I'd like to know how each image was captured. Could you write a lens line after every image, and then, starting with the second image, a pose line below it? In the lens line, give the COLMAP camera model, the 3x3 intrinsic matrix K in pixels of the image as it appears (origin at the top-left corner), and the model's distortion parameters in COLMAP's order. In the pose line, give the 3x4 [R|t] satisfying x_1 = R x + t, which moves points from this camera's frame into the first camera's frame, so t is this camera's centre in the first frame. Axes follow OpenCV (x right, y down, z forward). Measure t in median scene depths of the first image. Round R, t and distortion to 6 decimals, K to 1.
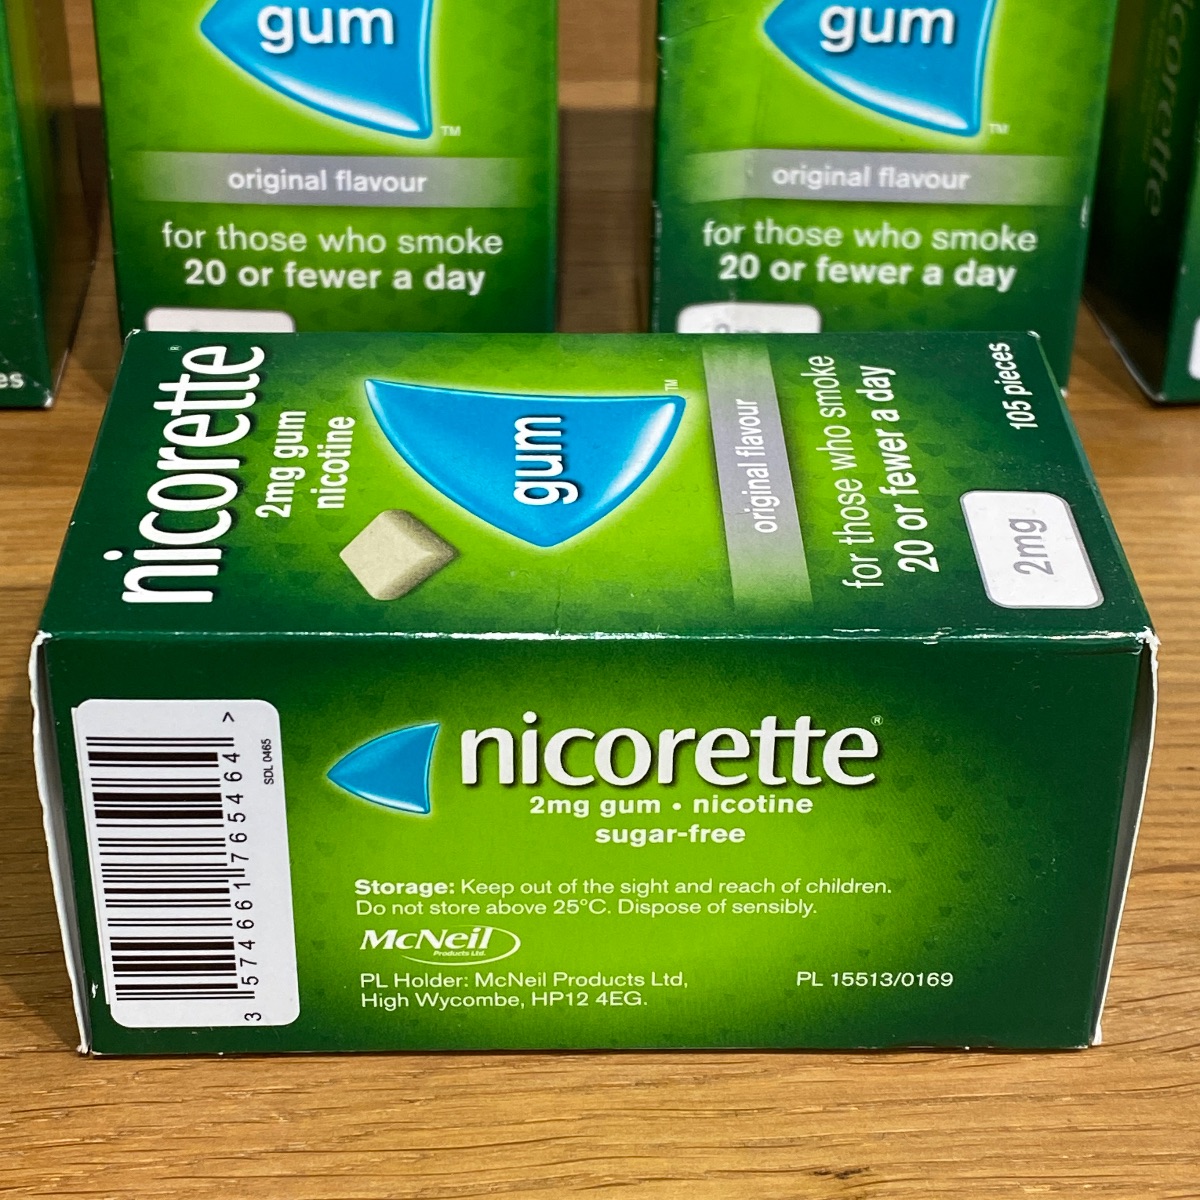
lens RADIAL K [[2491.5, 0, 592.3], [0, 2491.5, 604.1], [0, 0, 1]] dist [0.155947, 0.000000]
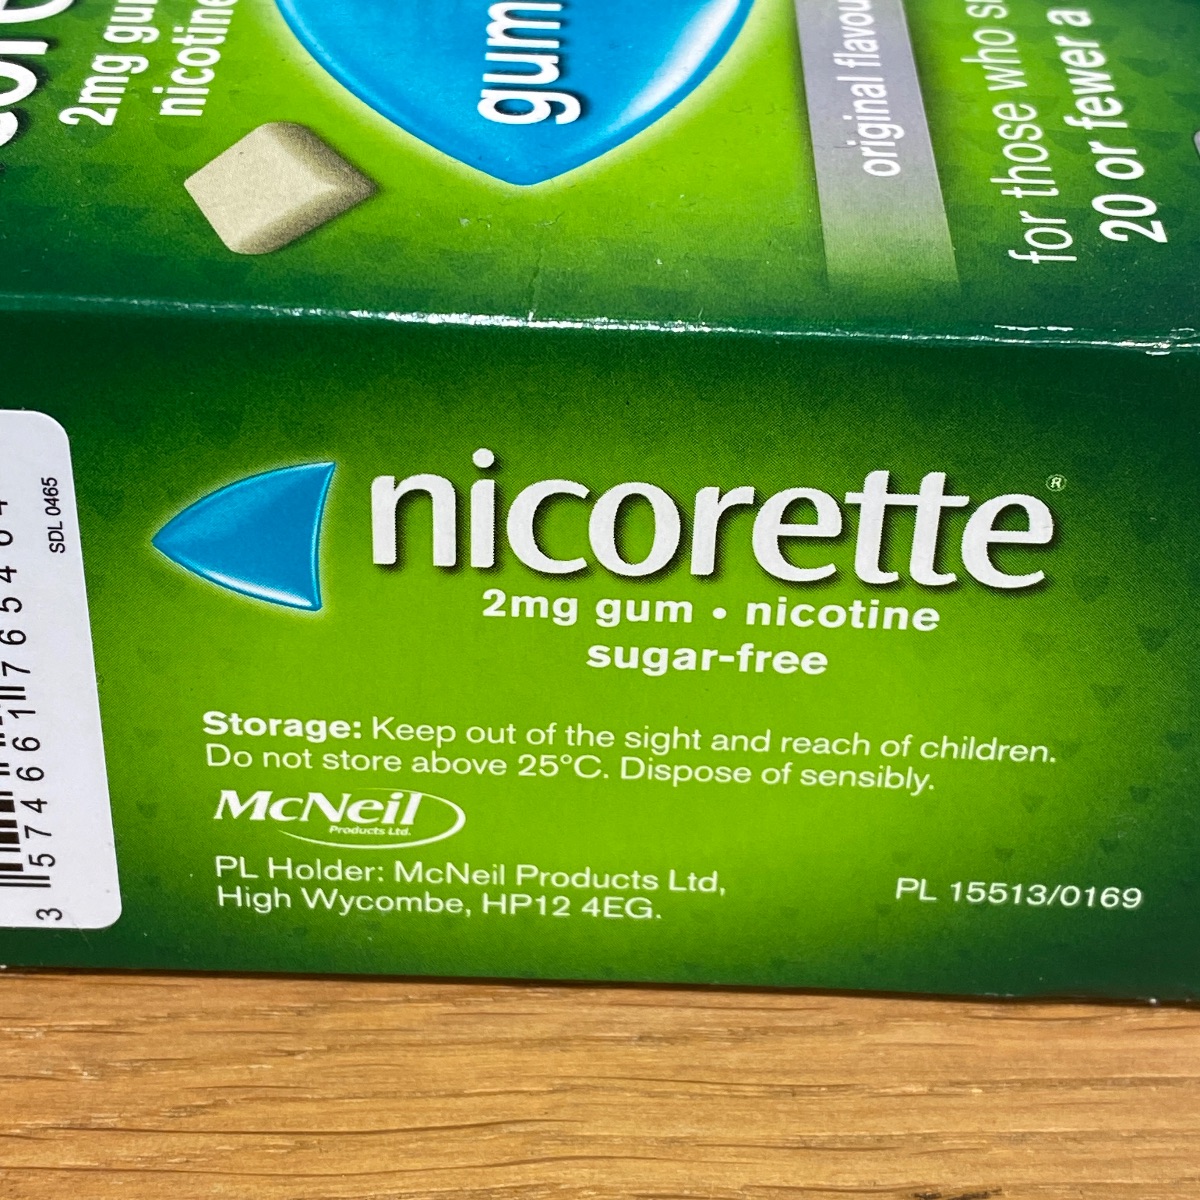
lens RADIAL K [[2483.6, 0, 596.7], [0, 2483.6, 583.3], [0, 0, 1]] dist [0.148855, 0.000000]
pose [[0.999259, 0.035941, -0.013756, 0.011372], [-0.034987, 0.997320, 0.064248, 0.034281], [0.016029, -0.063720, 0.997839, 0.375487]]
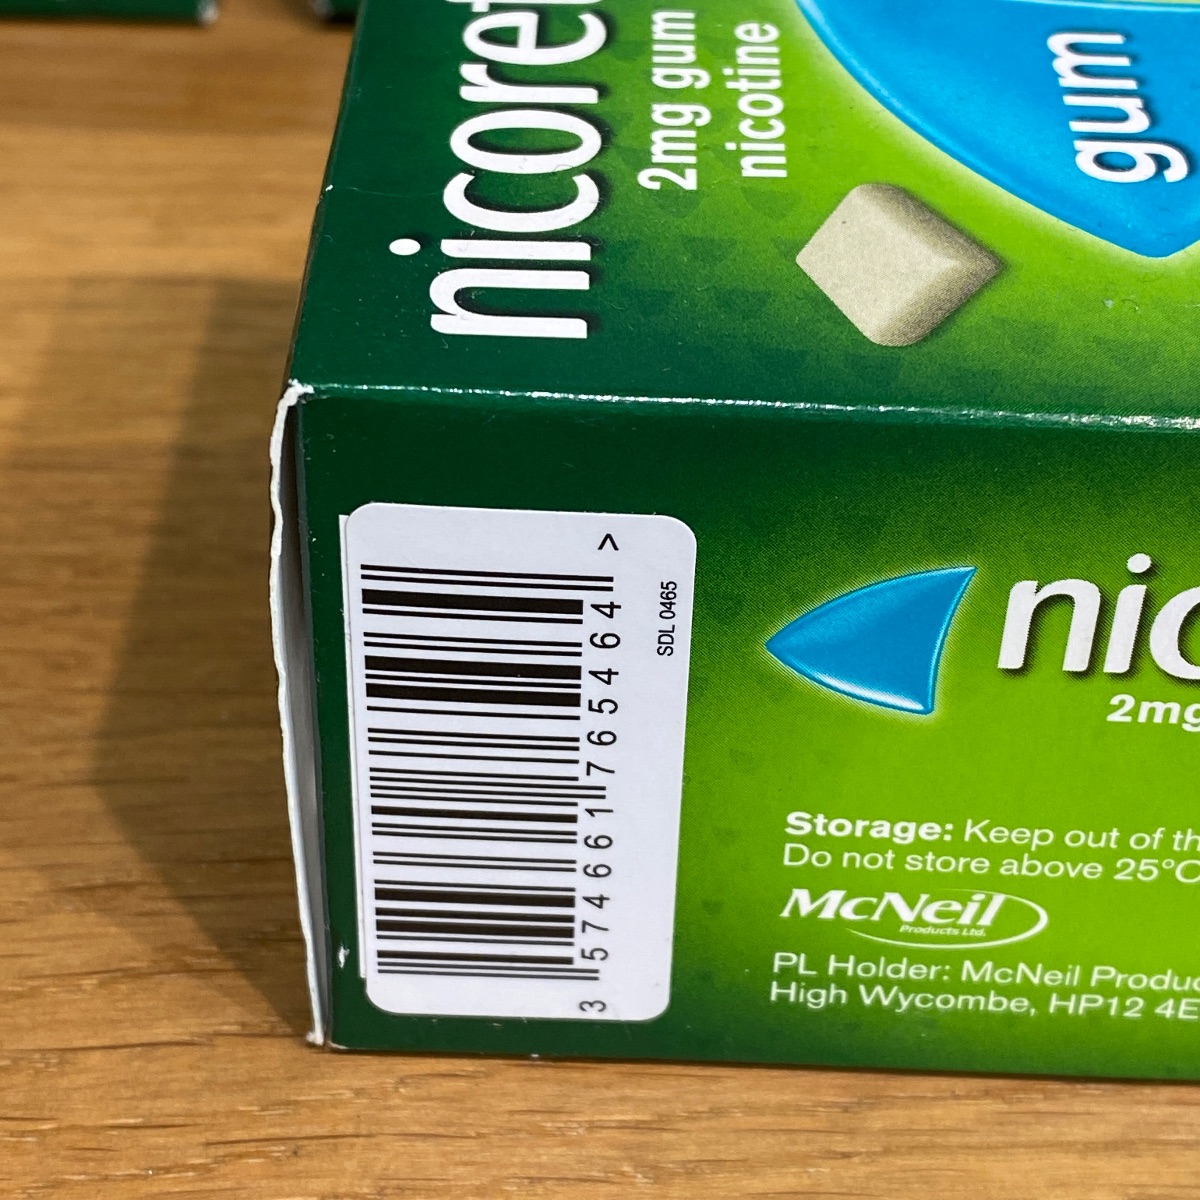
lens RADIAL K [[2483.6, 0, 603.6], [0, 2483.6, 589.4], [0, 0, 1]] dist [0.148855, 0.000000]
pose [[0.999038, 0.040688, -0.016336, -0.130340], [-0.038449, 0.992083, 0.119554, -0.011263], [0.021071, -0.118811, 0.992693, 0.414322]]
